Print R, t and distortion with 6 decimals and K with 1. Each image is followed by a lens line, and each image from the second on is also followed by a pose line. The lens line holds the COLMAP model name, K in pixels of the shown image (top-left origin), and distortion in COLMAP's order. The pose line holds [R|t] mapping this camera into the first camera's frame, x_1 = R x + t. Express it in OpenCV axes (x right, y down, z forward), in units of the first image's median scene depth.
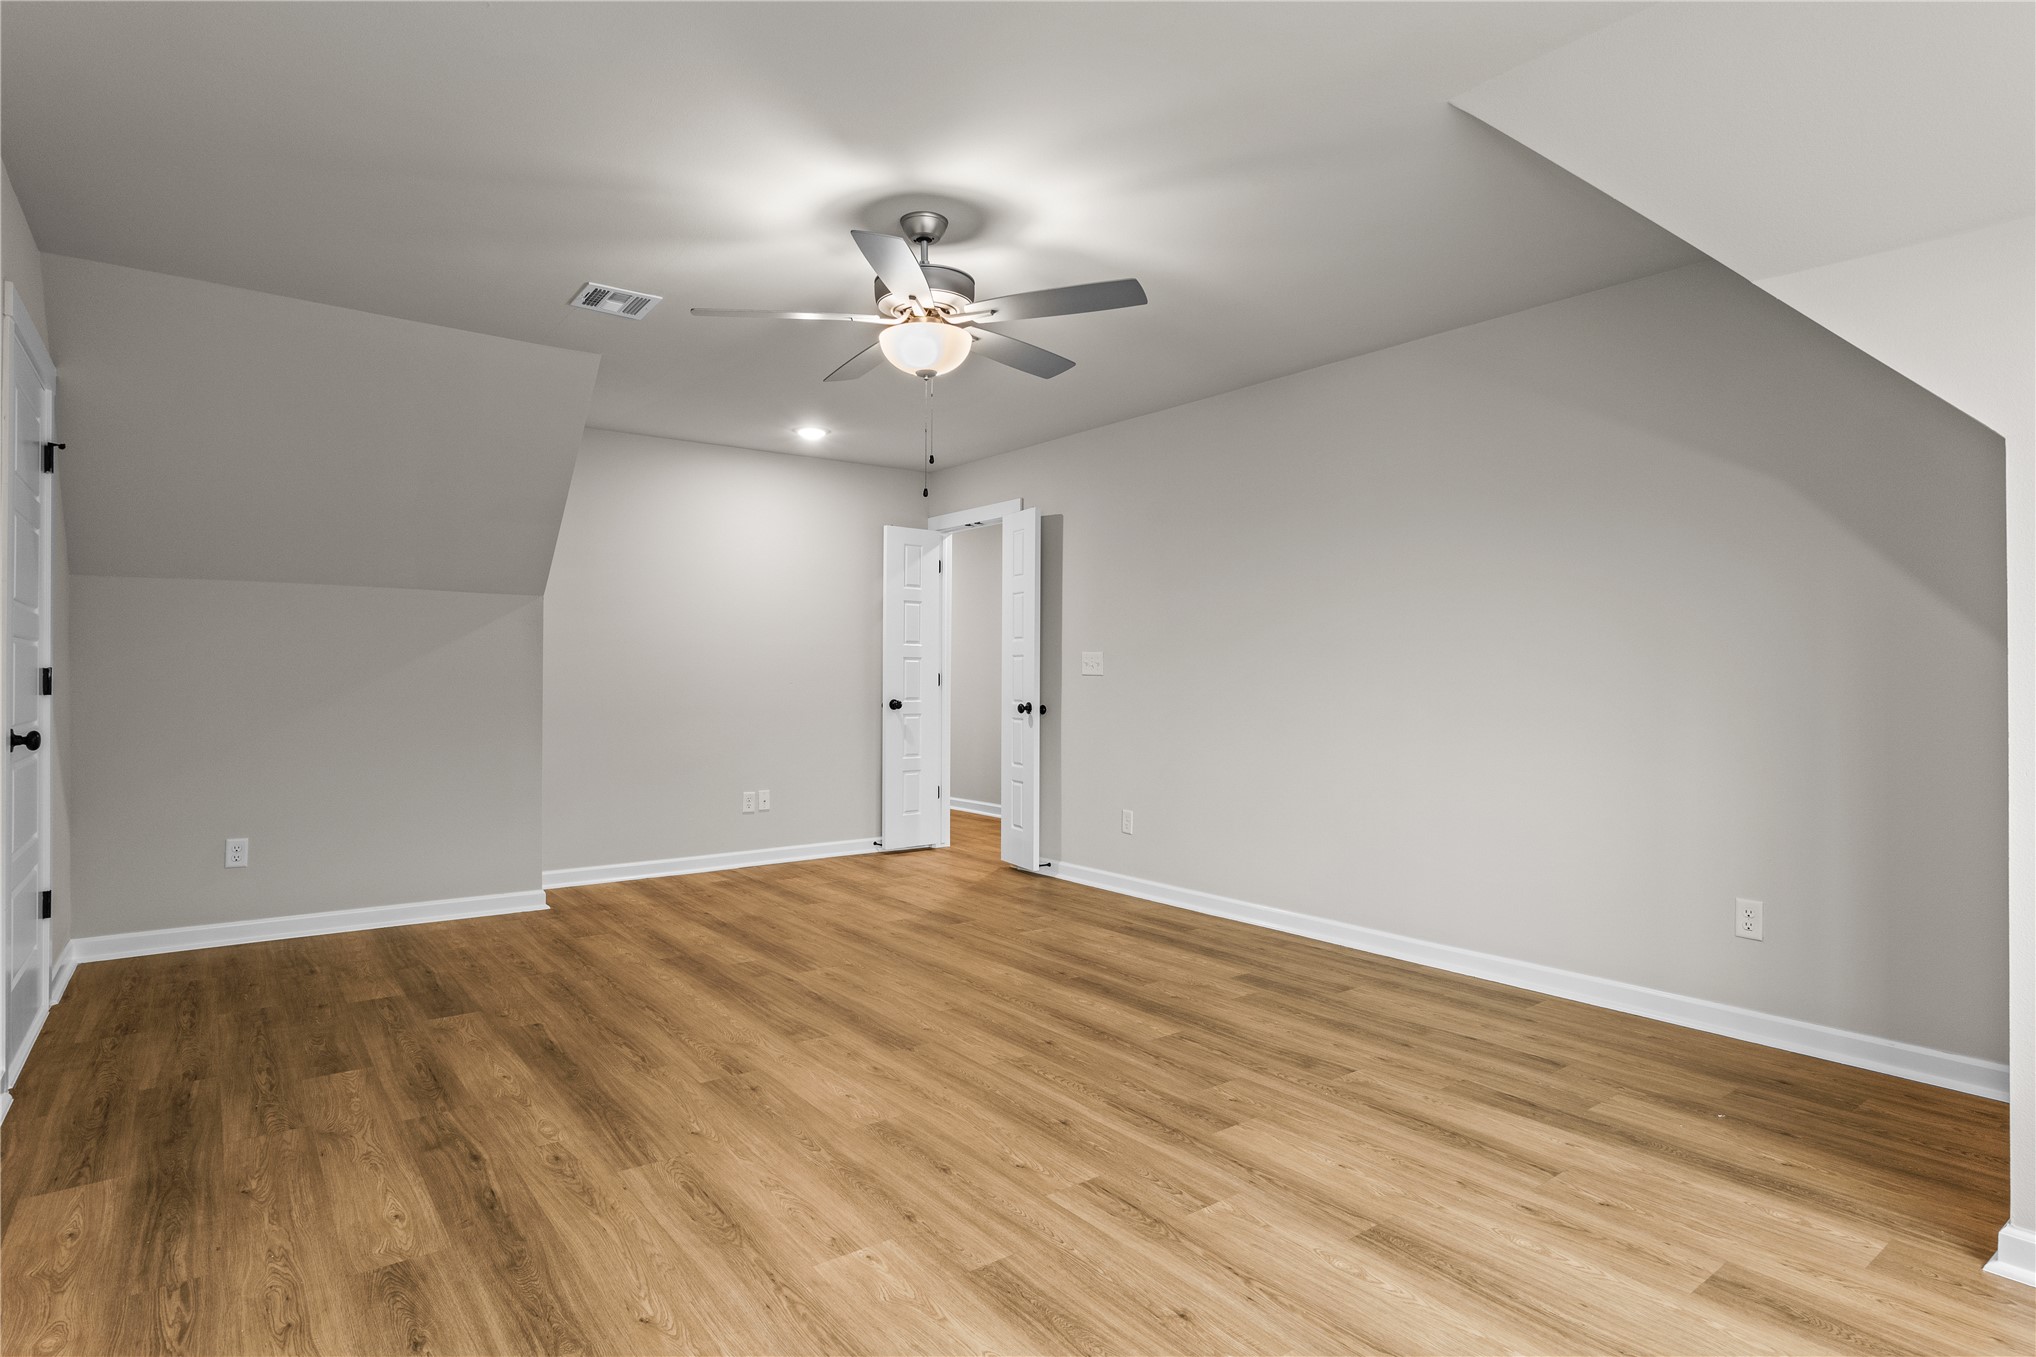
lens RADIAL K [[1082.2, 0, 1021.3], [0, 1082.2, 677.0], [0, 0, 1]] dist [-0.029436, 0.015640]
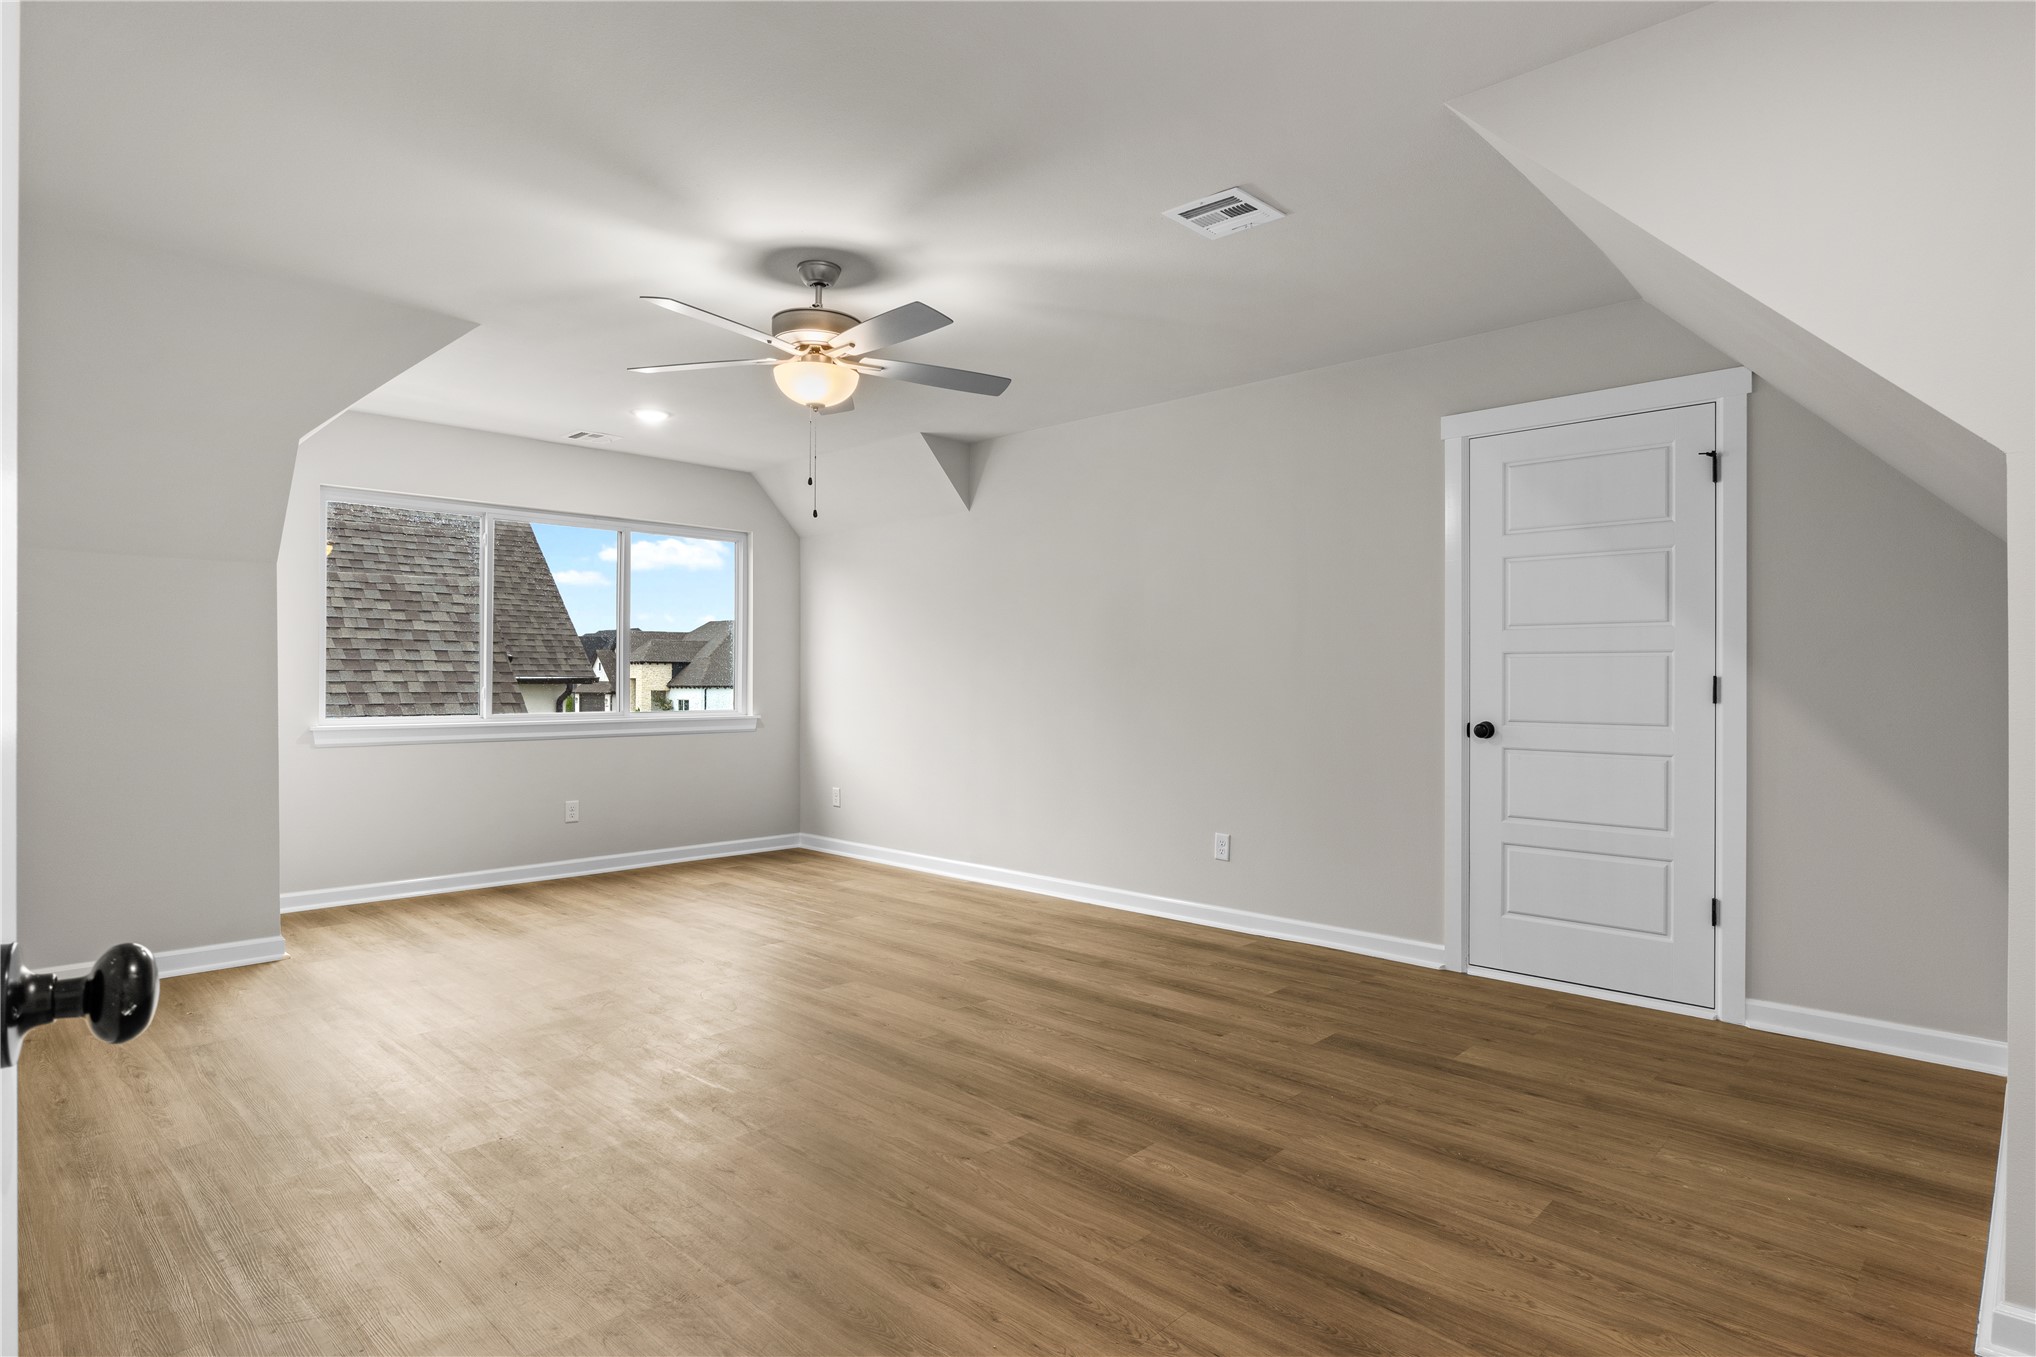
lens RADIAL K [[1082.2, 0, 1021.3], [0, 1082.2, 677.0], [0, 0, 1]] dist [-0.029436, 0.015640]
pose [[-0.988499, -0.007098, -0.151064, -0.123789], [-0.006546, 0.999970, -0.004155, 0.000898], [0.151089, -0.003118, -0.988515, 2.009379]]
